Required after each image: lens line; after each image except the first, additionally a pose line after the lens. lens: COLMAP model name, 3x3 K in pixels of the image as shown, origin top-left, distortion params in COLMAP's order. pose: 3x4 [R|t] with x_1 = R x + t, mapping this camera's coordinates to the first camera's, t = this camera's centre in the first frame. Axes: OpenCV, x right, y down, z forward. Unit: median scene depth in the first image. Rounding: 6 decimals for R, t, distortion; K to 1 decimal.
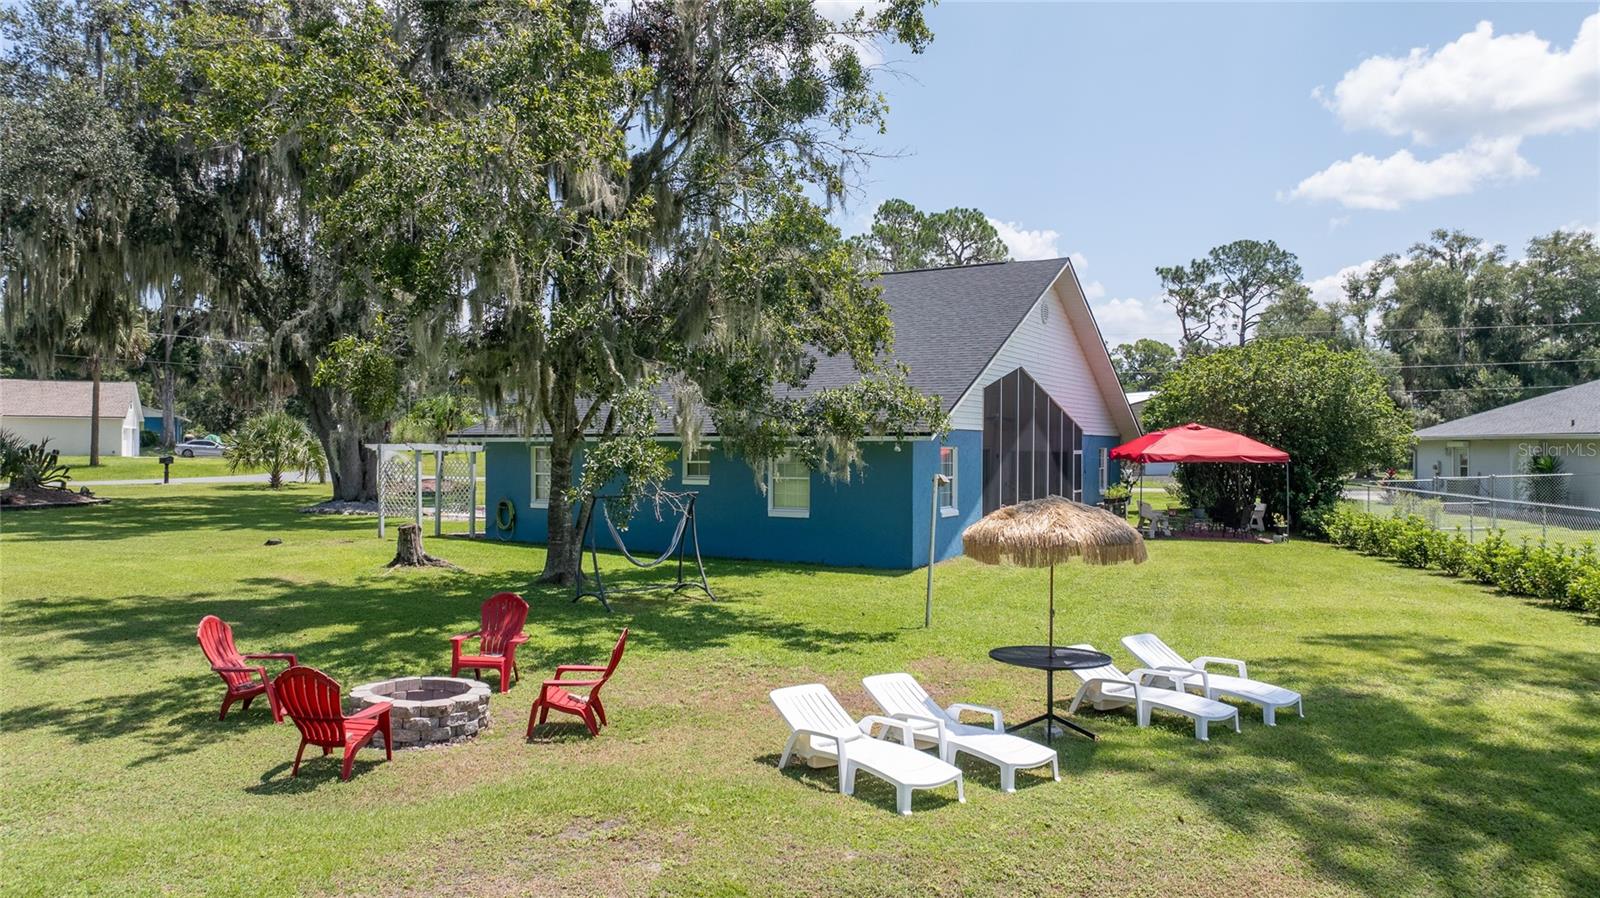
lens RADIAL K [[1132.6, 0, 798.6], [0, 1132.6, 453.2], [0, 0, 1]] dist [-0.059864, 0.053328]
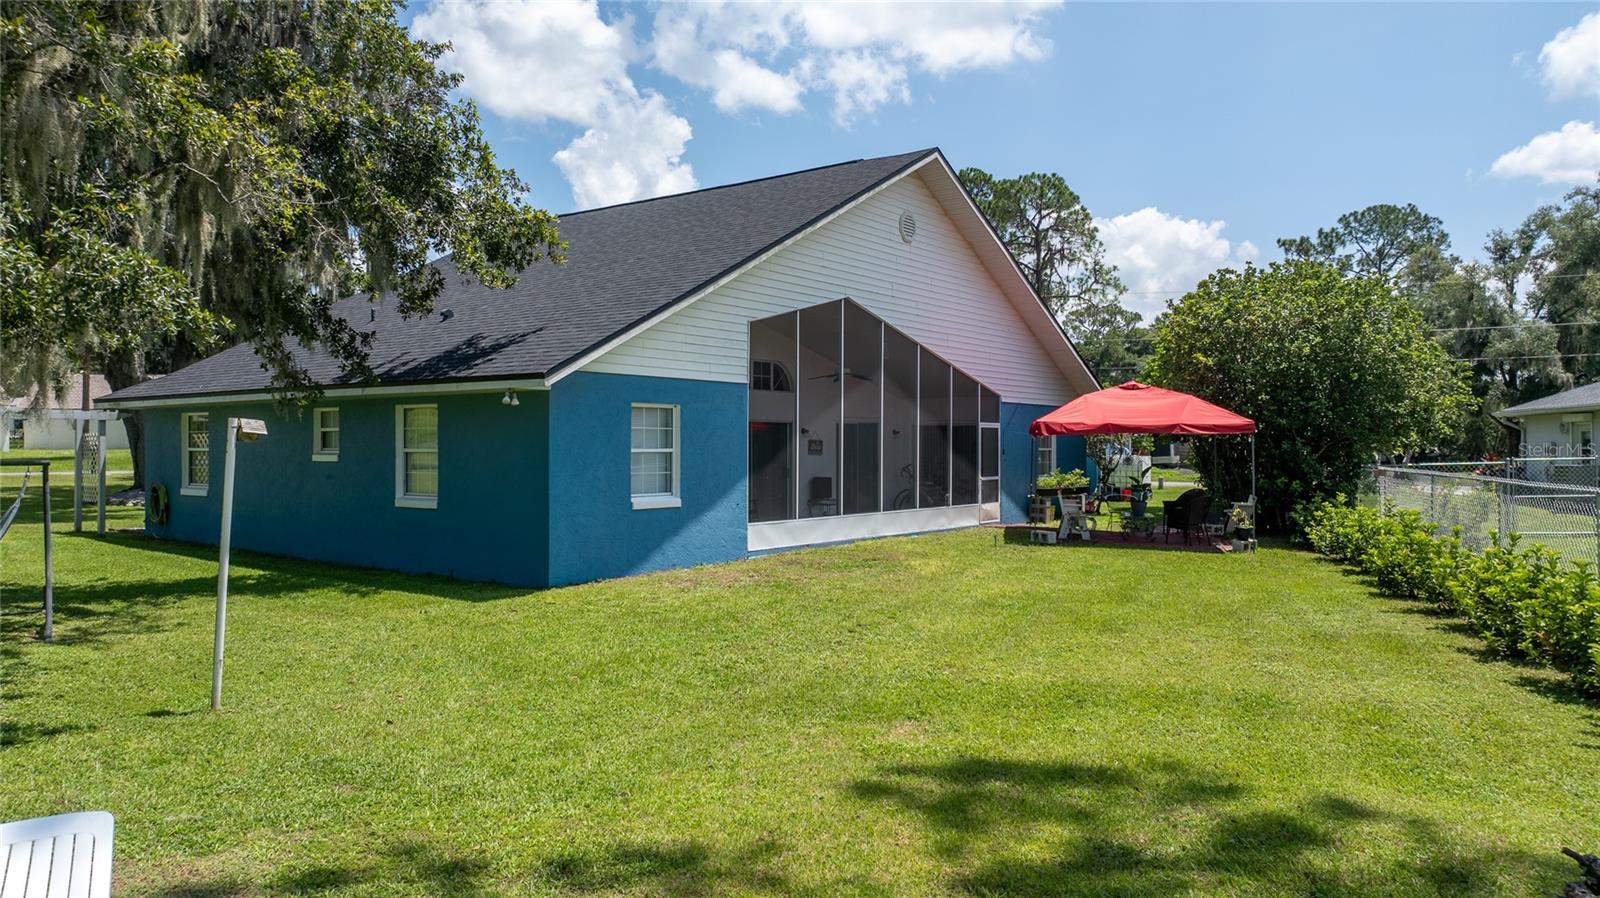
lens RADIAL K [[1132.6, 0, 795.1], [0, 1132.6, 451.0], [0, 0, 1]] dist [-0.059864, 0.053328]
pose [[0.990881, -0.001979, -0.134727, 0.083297], [0.001742, 0.999997, -0.001870, 0.006479], [0.134730, 0.001619, 0.990881, 0.095049]]
